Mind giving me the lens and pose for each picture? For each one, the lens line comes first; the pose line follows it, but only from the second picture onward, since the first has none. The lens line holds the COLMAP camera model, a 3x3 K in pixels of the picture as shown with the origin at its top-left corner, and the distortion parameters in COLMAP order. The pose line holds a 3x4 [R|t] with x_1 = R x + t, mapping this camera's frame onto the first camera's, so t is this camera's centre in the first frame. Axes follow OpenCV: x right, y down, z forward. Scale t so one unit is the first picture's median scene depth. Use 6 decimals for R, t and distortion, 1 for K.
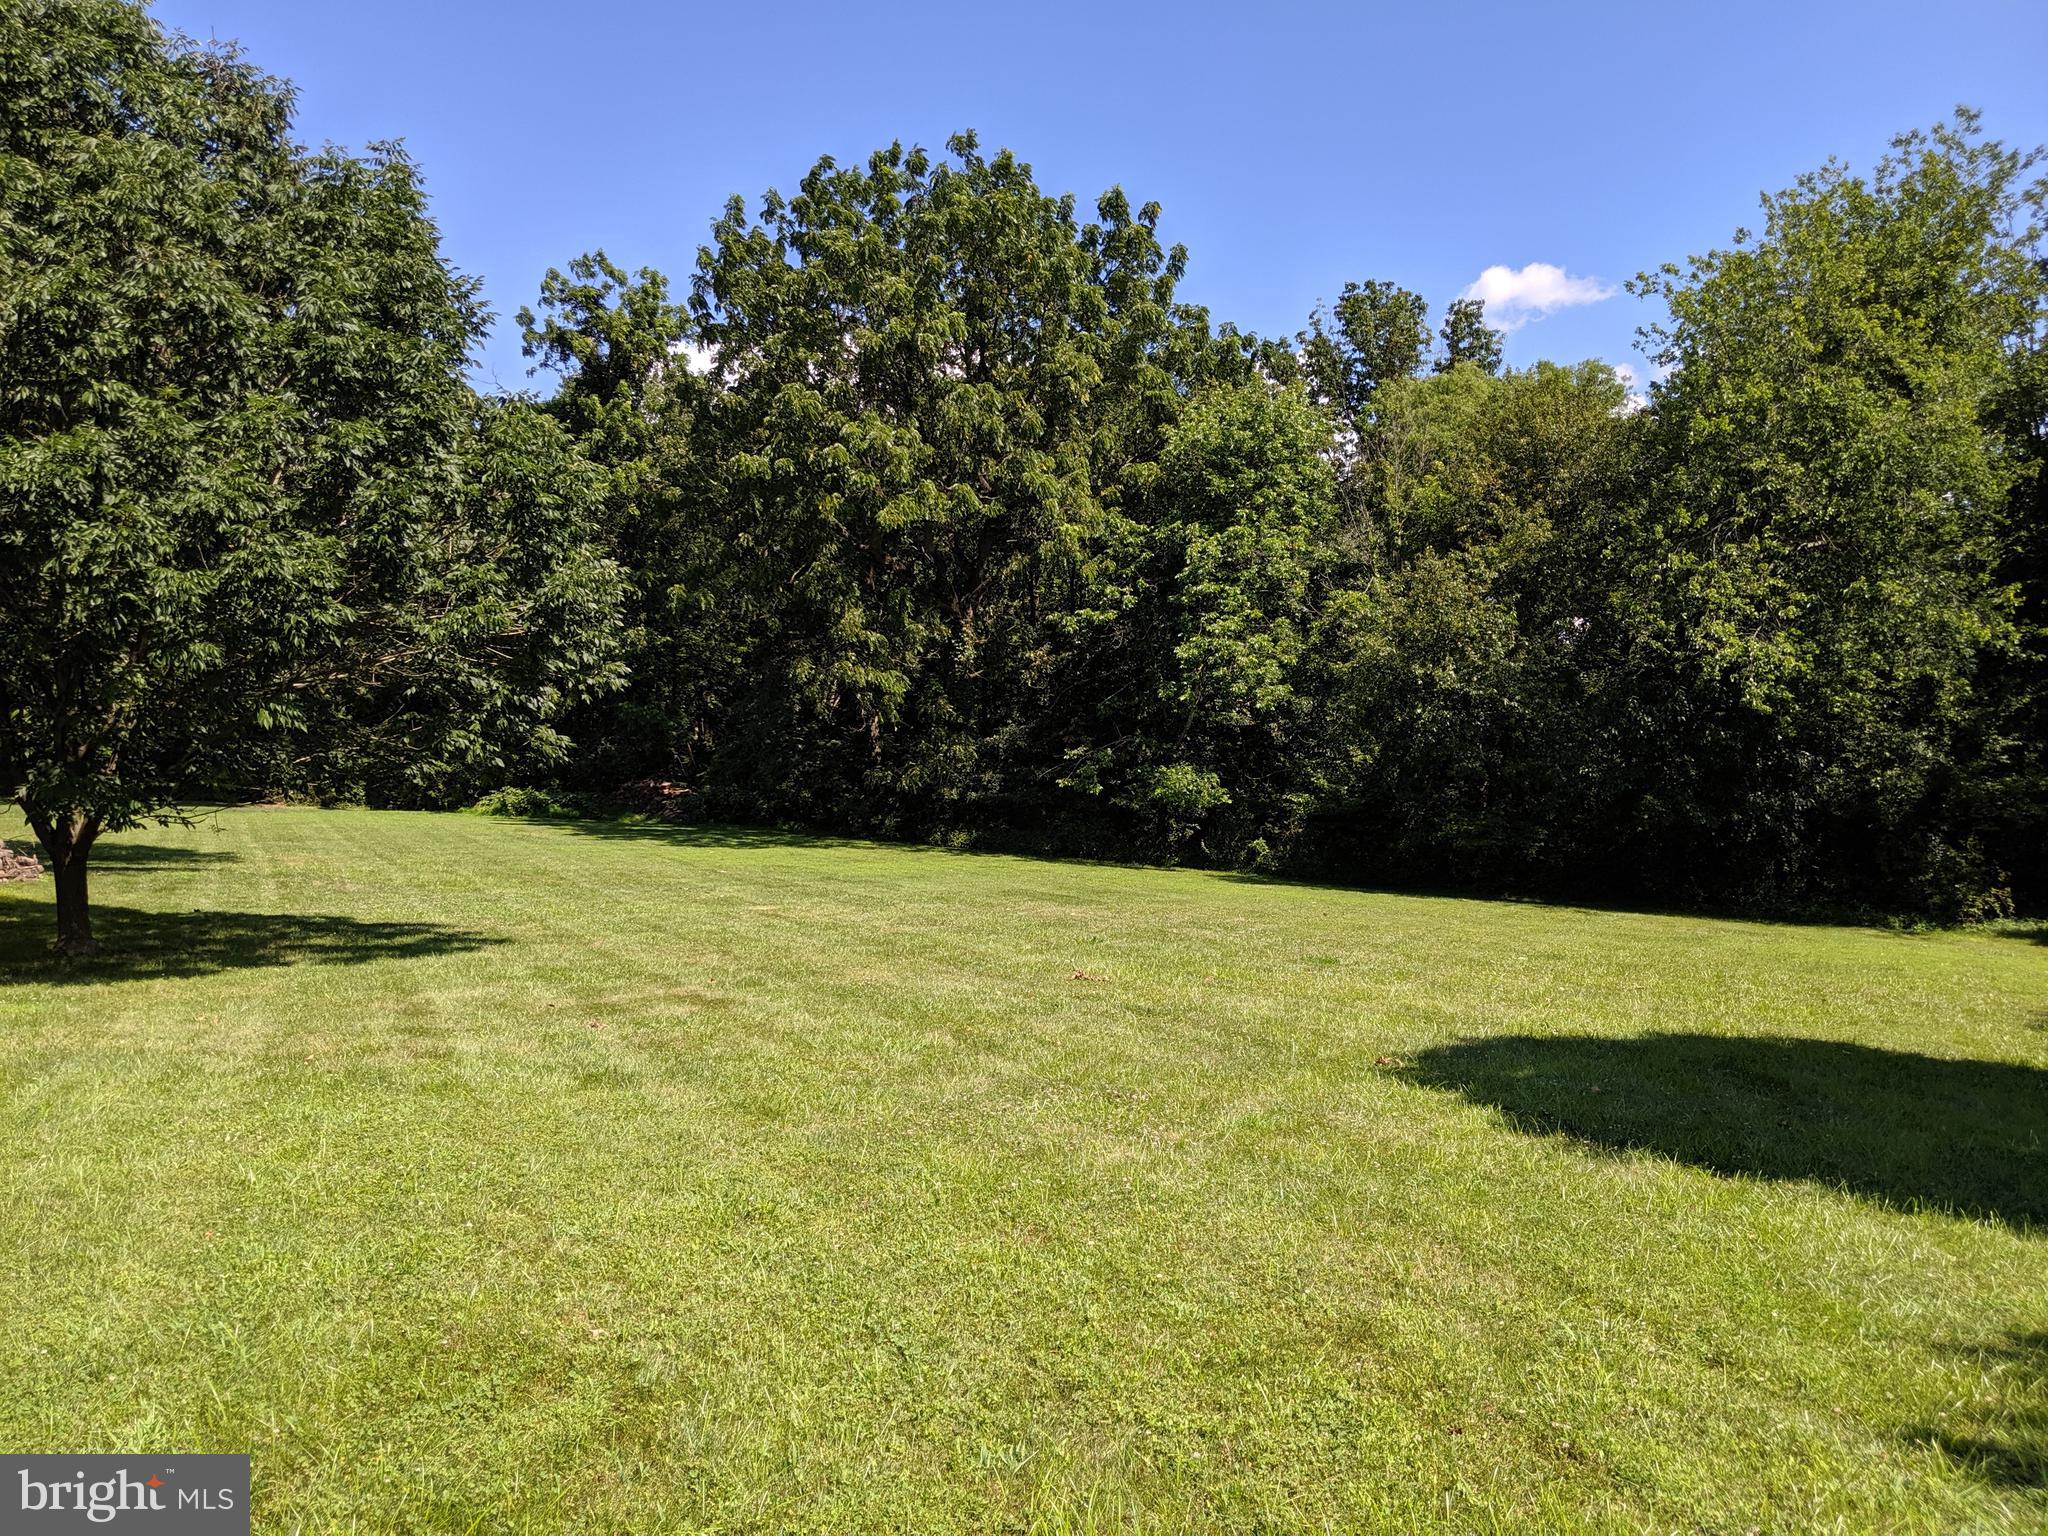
lens RADIAL K [[1632.0, 0, 1021.2], [0, 1632.0, 817.5], [0, 0, 1]] dist [0.043813, -0.111855]
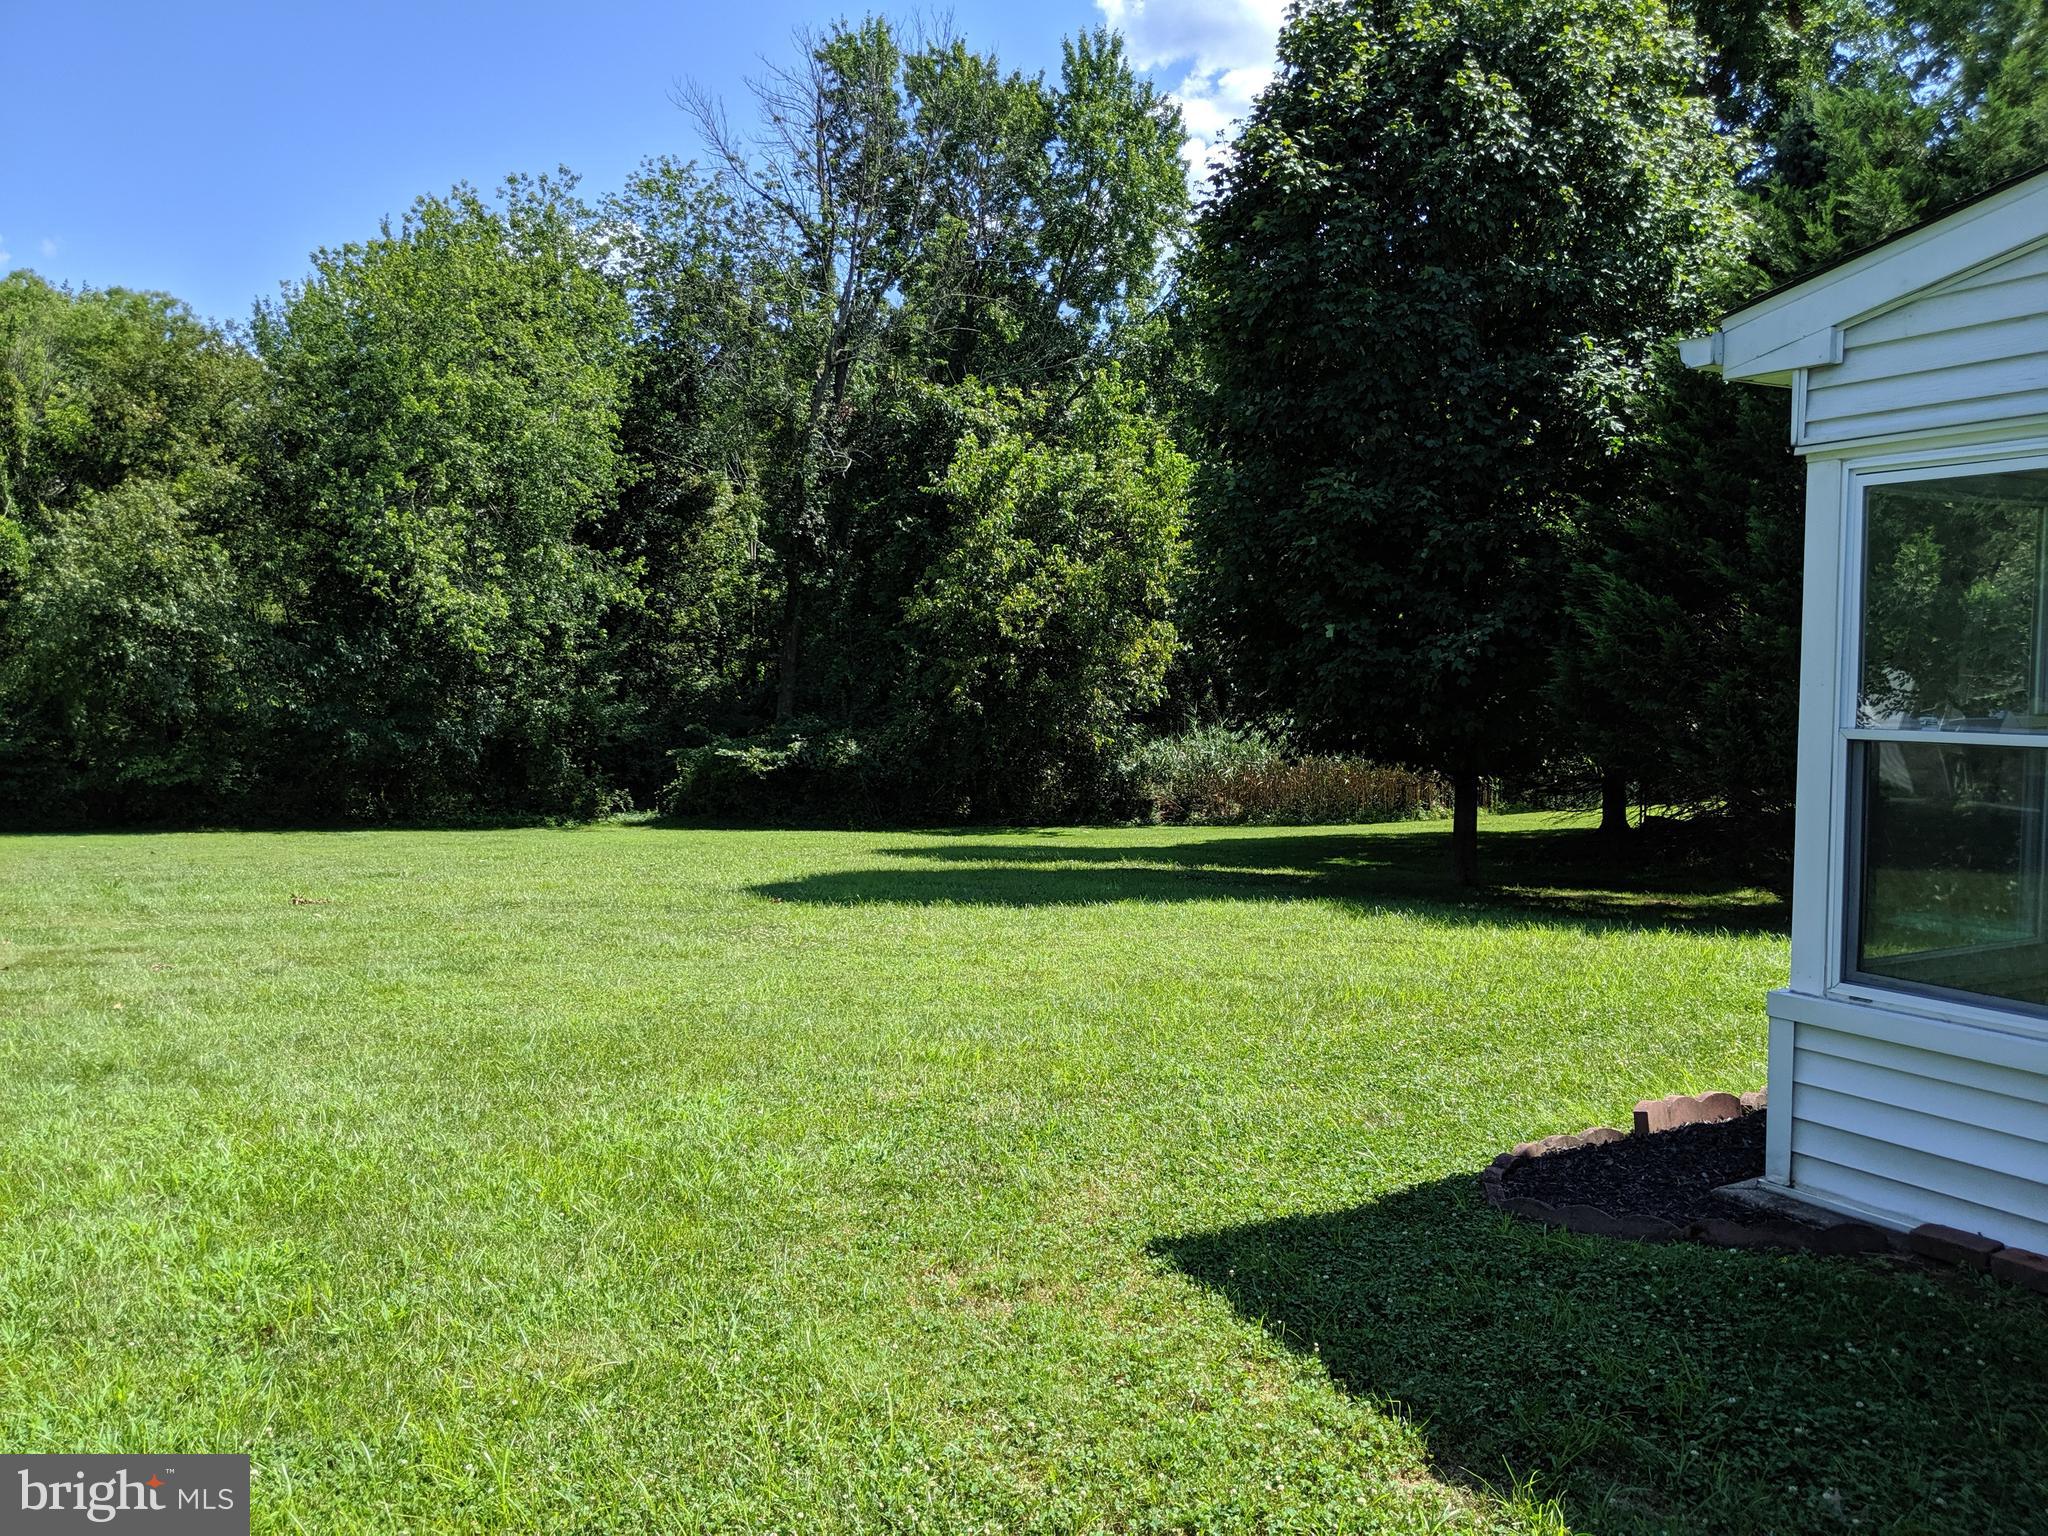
lens RADIAL K [[1632.0, 0, 1021.2], [0, 1632.0, 817.5], [0, 0, 1]] dist [0.043813, -0.111855]
pose [[0.545995, -0.073074, 0.834596, -0.317459], [0.037608, 0.997322, 0.062718, -0.004333], [-0.836944, -0.002857, 0.547281, 0.012567]]
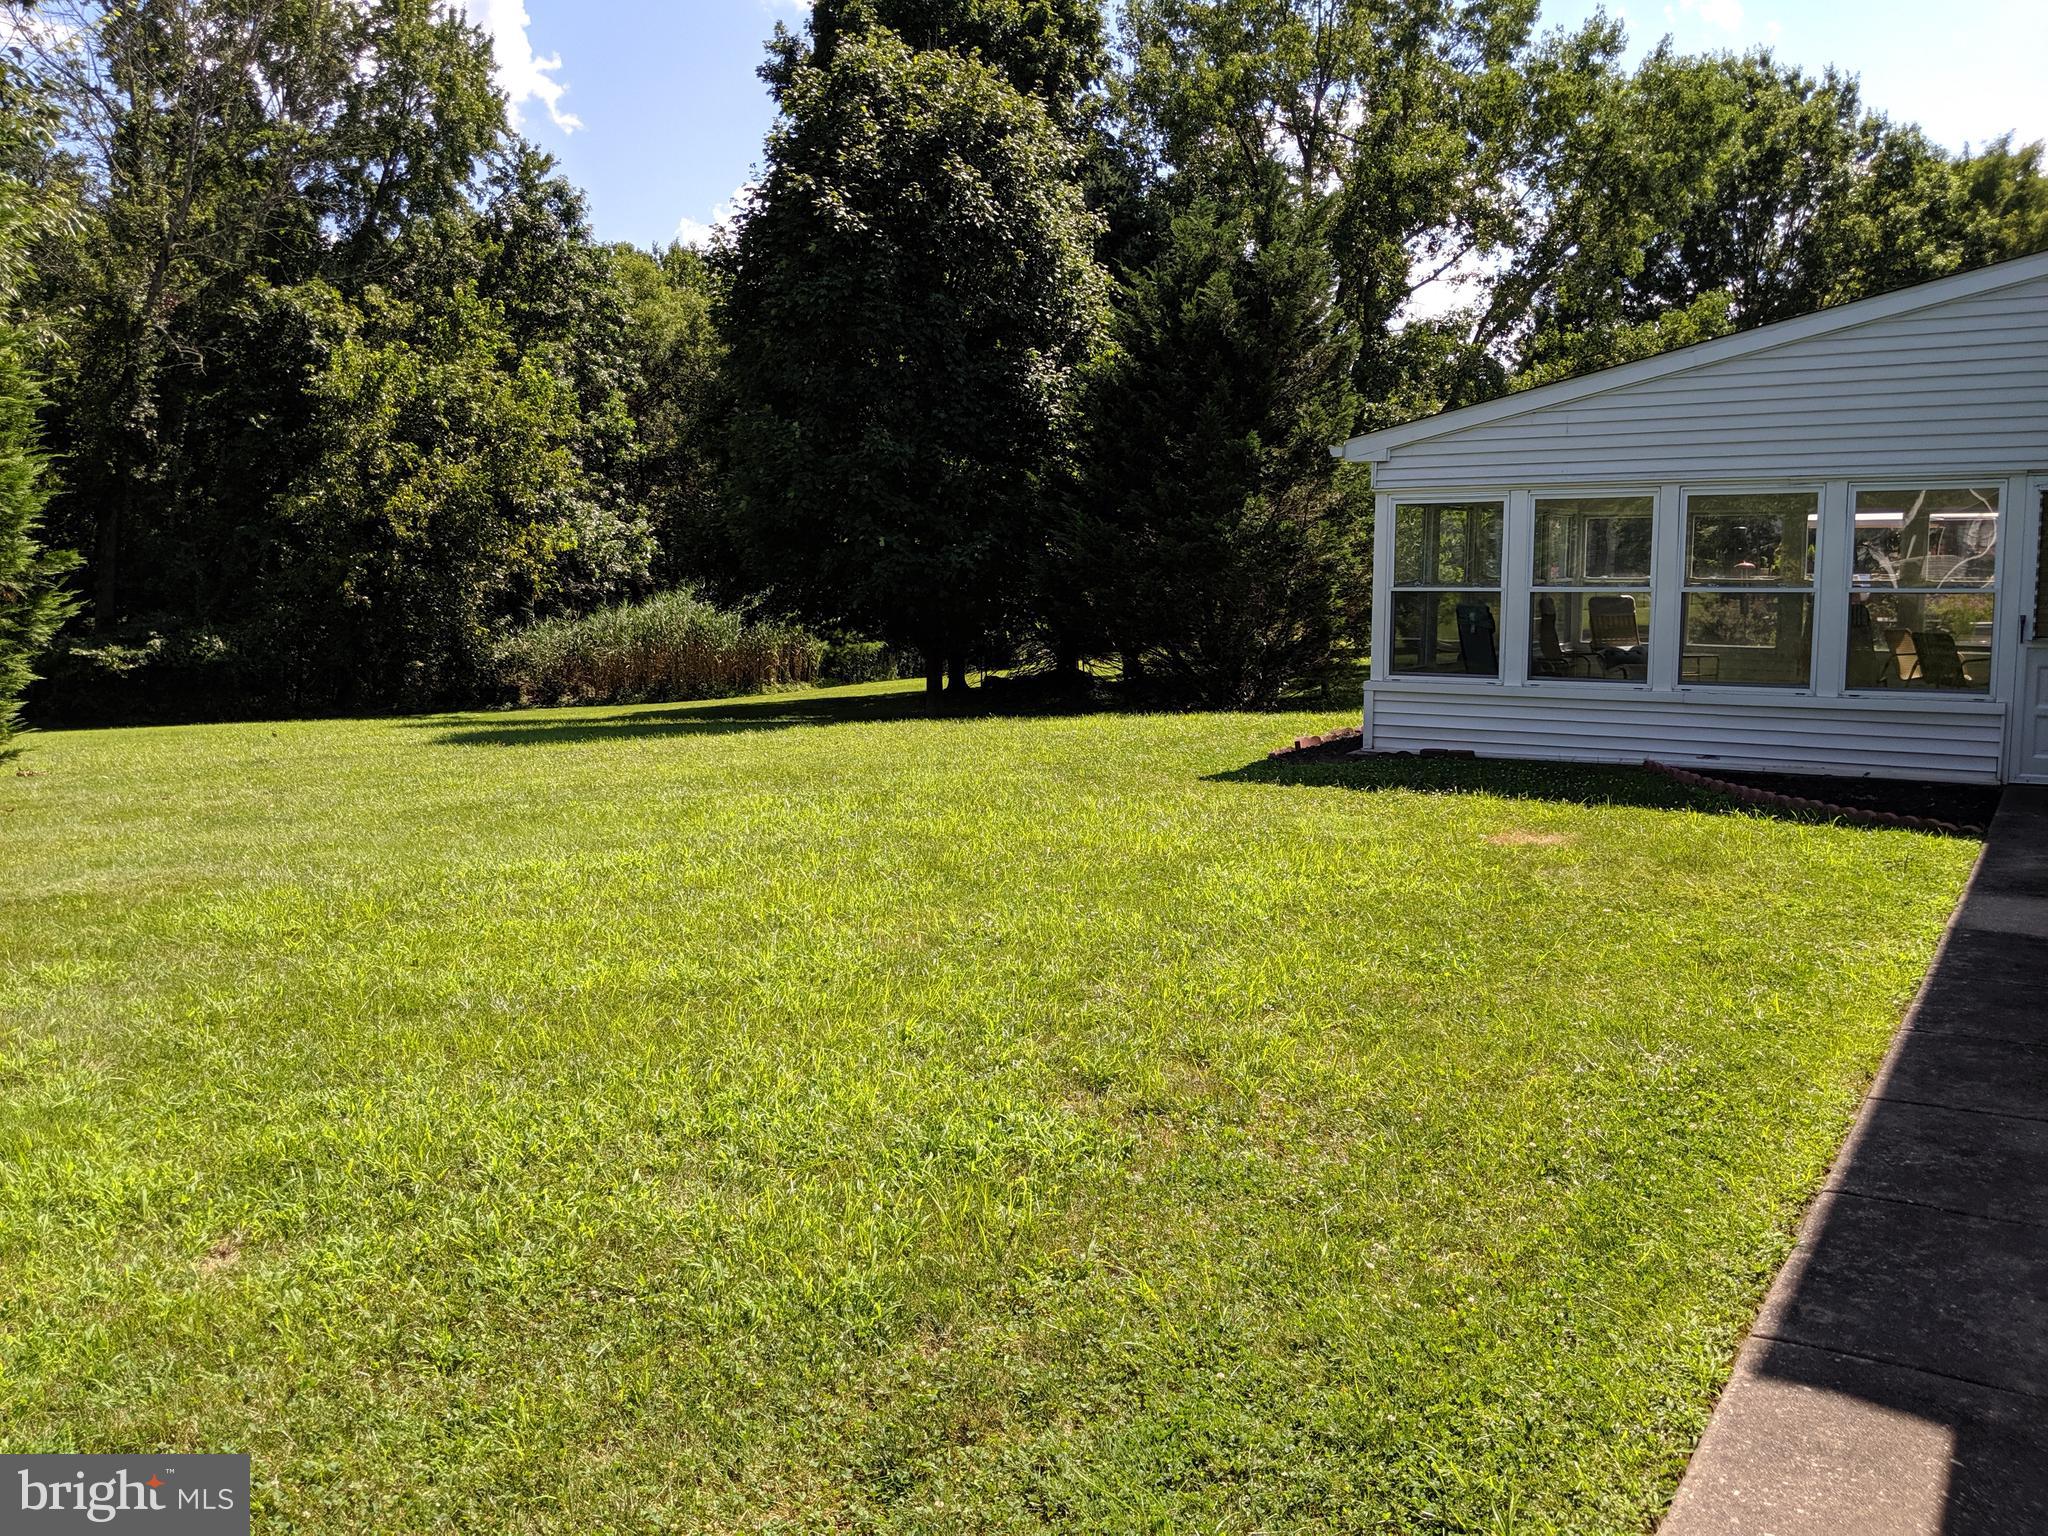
lens RADIAL K [[1632.0, 0, 1021.2], [0, 1632.0, 817.5], [0, 0, 1]] dist [0.043813, -0.111855]
pose [[0.081498, -0.150155, 0.985298, -0.619099], [0.046292, 0.988090, 0.146752, -0.009548], [-0.995598, 0.033651, 0.087478, 0.097585]]
